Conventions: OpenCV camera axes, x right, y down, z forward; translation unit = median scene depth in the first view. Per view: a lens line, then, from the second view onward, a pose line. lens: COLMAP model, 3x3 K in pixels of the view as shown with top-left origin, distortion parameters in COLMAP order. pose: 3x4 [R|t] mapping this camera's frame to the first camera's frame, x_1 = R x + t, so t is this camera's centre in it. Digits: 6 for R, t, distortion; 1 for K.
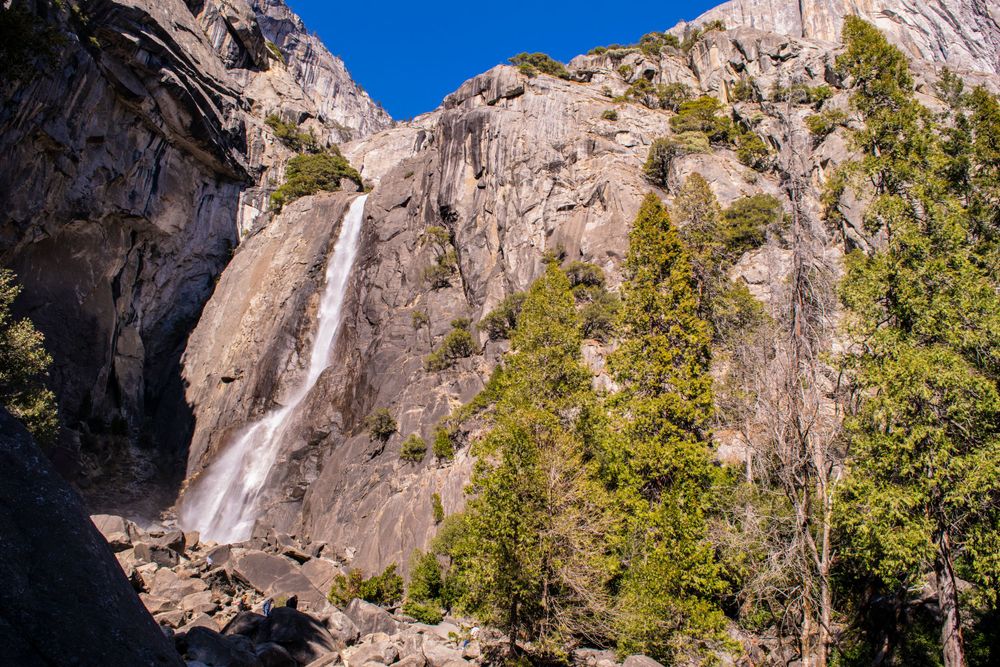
lens RADIAL K [[789.1, 0, 500.0], [0, 789.1, 333.5], [0, 0, 1]] dist [-0.105824, 0.037136]
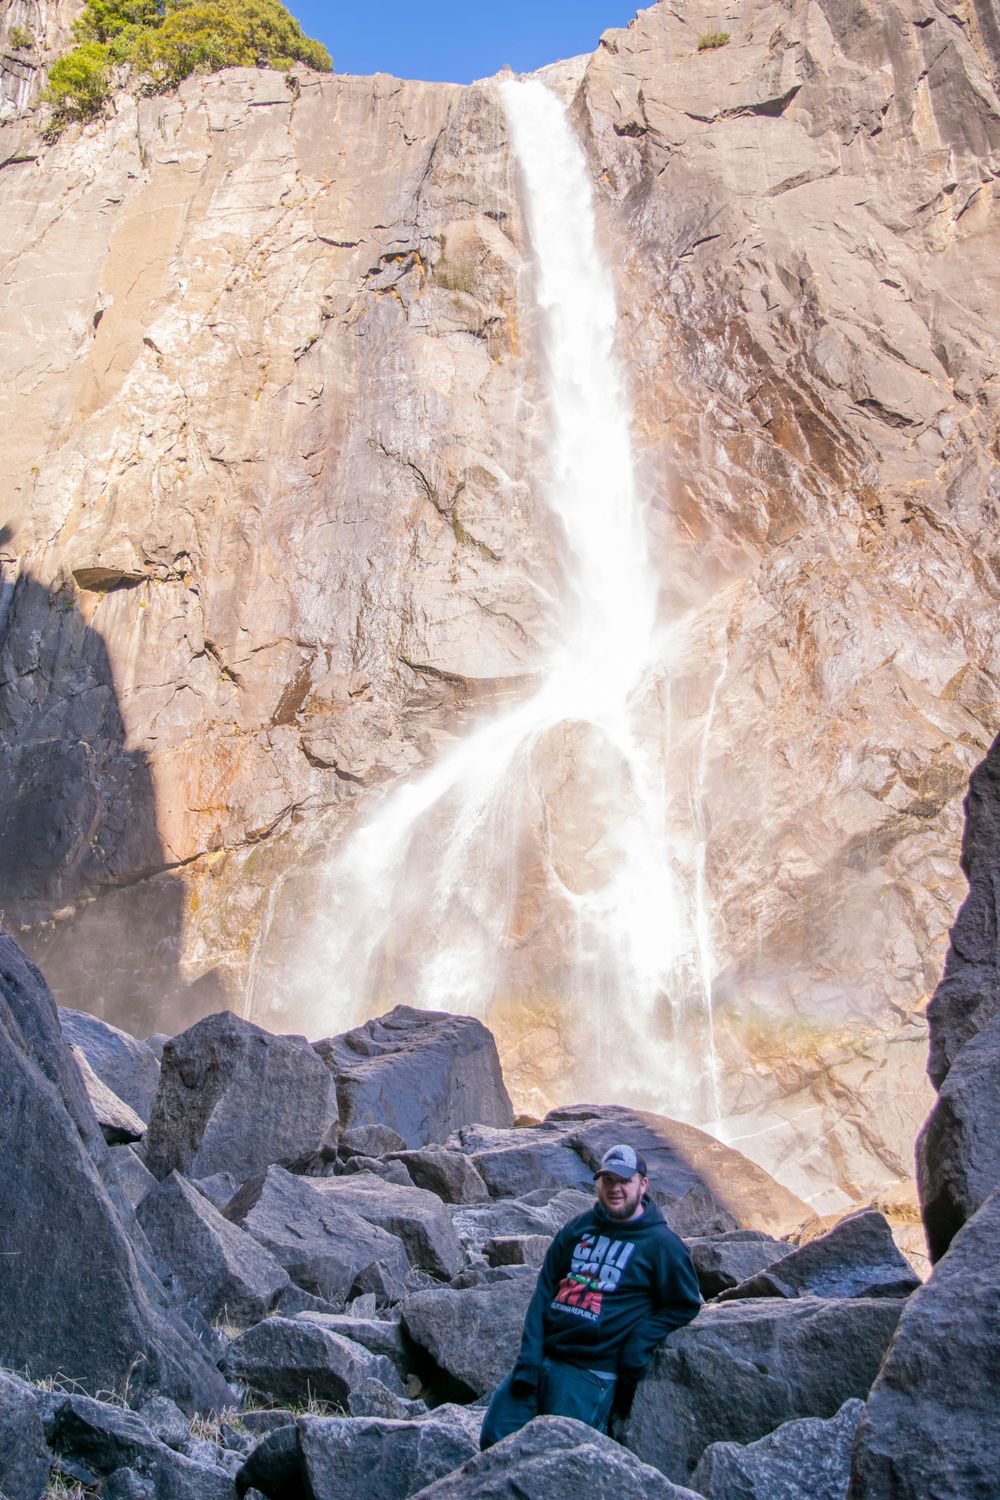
lens RADIAL K [[1502.2, 0, 504.3], [0, 1502.2, 770.1], [0, 0, 1]] dist [-0.076128, 0.021321]
pose [[0.924108, 0.090717, 0.371208, -0.401479], [-0.107811, 0.993844, 0.025513, 0.095699], [-0.366609, -0.063597, 0.928199, 0.441390]]
